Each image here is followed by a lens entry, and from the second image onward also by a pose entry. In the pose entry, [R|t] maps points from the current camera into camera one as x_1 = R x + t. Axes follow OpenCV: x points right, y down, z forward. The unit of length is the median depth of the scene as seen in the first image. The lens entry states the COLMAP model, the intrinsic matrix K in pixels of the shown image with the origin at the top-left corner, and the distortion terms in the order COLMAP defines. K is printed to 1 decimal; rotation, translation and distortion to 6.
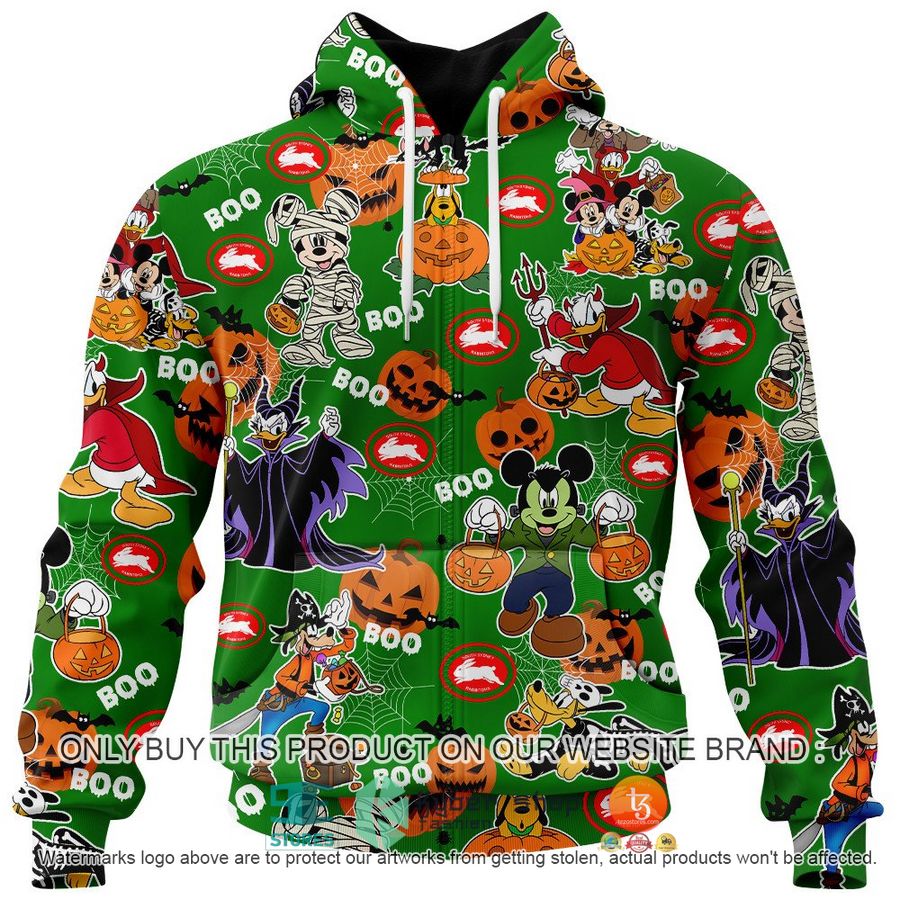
lens RADIAL K [[5984.0, 0, 451.4], [0, 5984.0, 449.4], [0, 0, 1]] dist [0.953094, 0.000000]
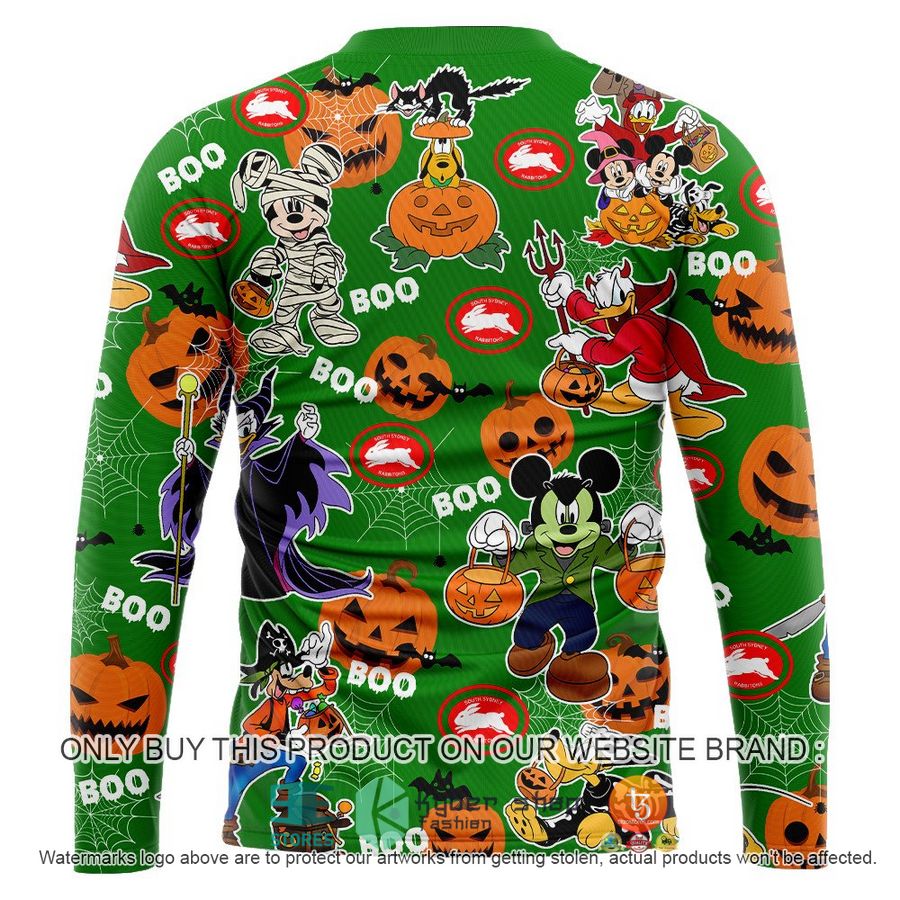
lens RADIAL K [[5984.0, 0, 446.3], [0, 5984.0, 479.4], [0, 0, 1]] dist [0.953094, 0.000000]
pose [[1.000000, -0.000135, -0.000827, -0.000078], [0.000139, 0.999988, 0.004988, -0.000642], [0.000826, -0.004988, 0.999987, 0.158394]]
